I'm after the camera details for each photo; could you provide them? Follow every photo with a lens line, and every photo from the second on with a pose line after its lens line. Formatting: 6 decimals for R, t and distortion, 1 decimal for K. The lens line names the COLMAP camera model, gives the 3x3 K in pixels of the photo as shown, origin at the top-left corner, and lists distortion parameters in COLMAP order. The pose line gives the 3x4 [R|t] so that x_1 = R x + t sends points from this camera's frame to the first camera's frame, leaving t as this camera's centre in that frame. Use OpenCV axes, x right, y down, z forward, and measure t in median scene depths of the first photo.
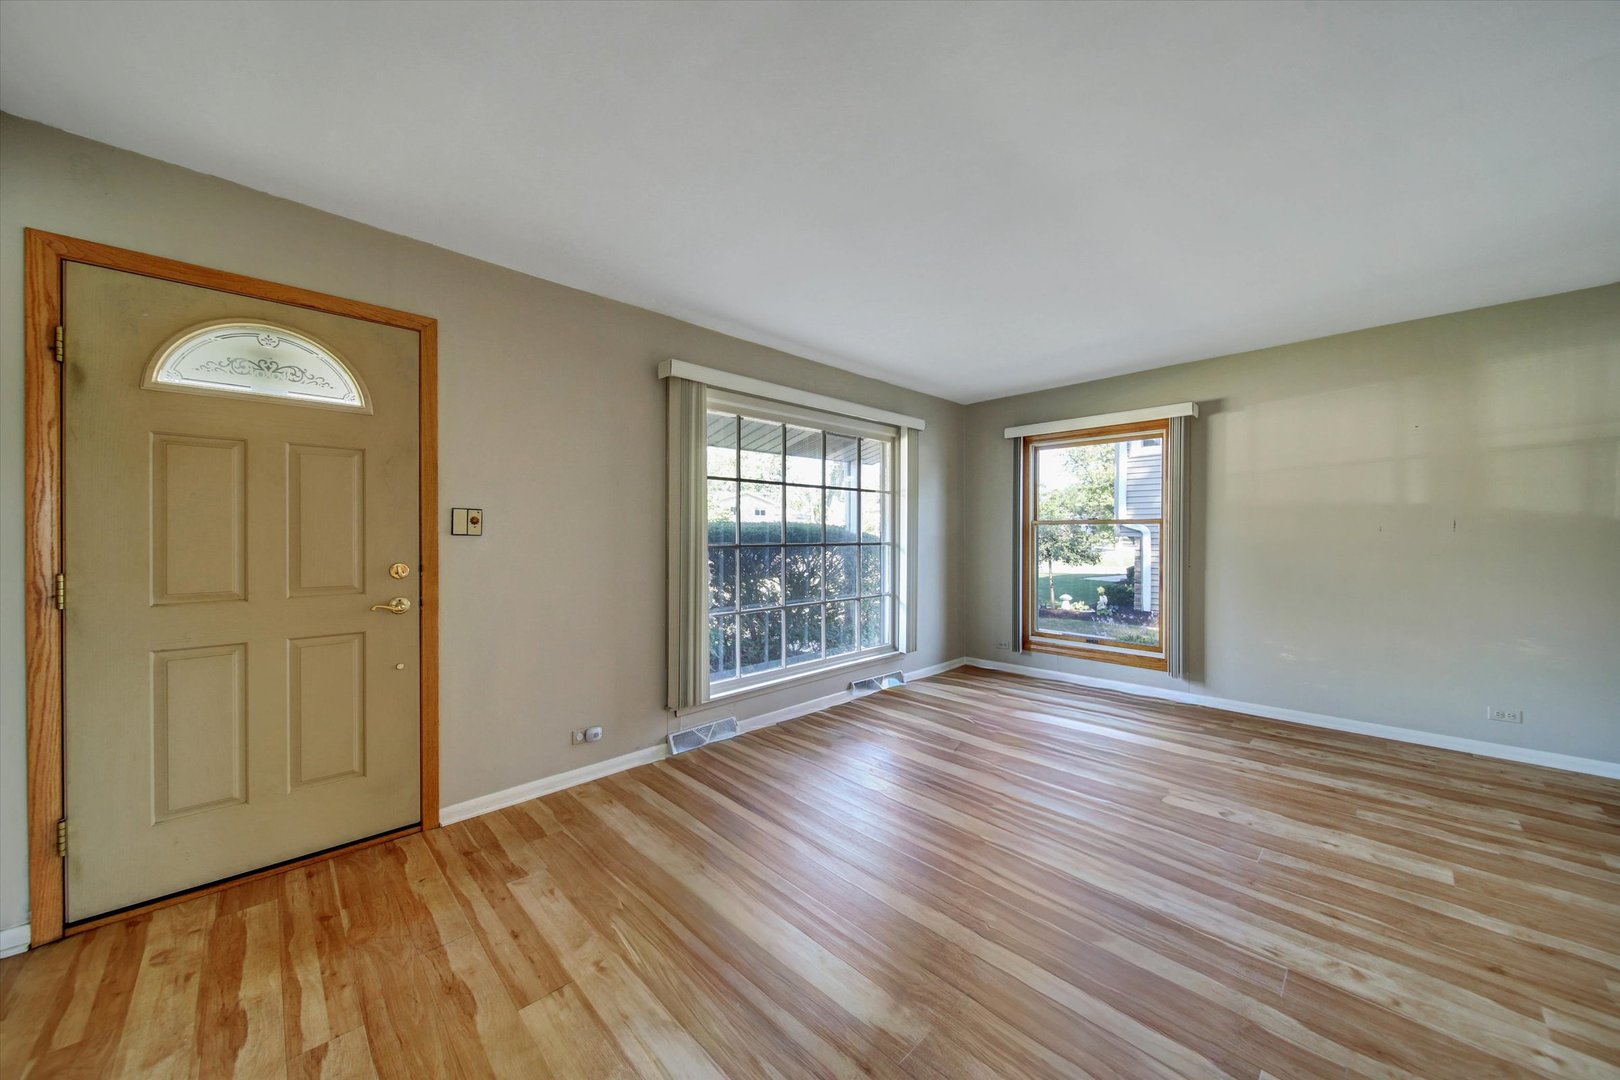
lens RADIAL K [[561.8, 0, 792.9], [0, 561.8, 534.6], [0, 0, 1]] dist [0.000322, -0.001361]
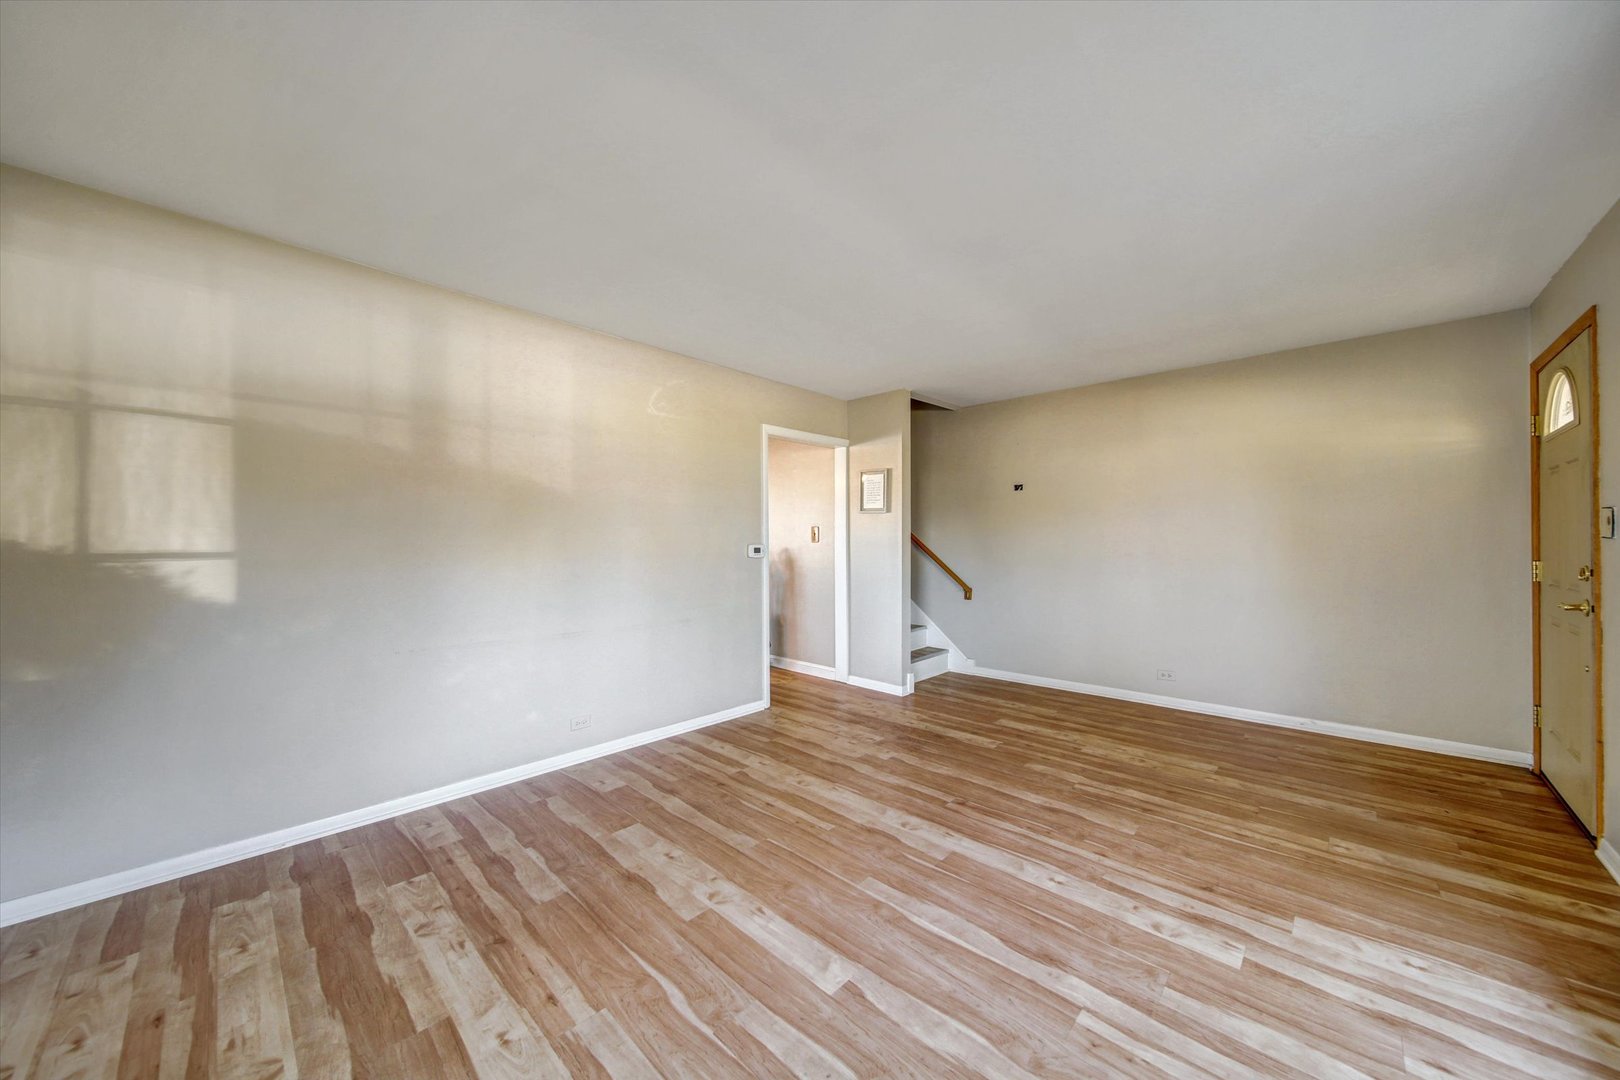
lens RADIAL K [[561.8, 0, 792.9], [0, 561.8, 534.6], [0, 0, 1]] dist [0.000322, -0.001361]
pose [[-0.999211, 0.005989, -0.039254, 0.826137], [0.006389, 0.999929, -0.010064, -0.004099], [0.039191, -0.010307, -0.999179, 2.134426]]
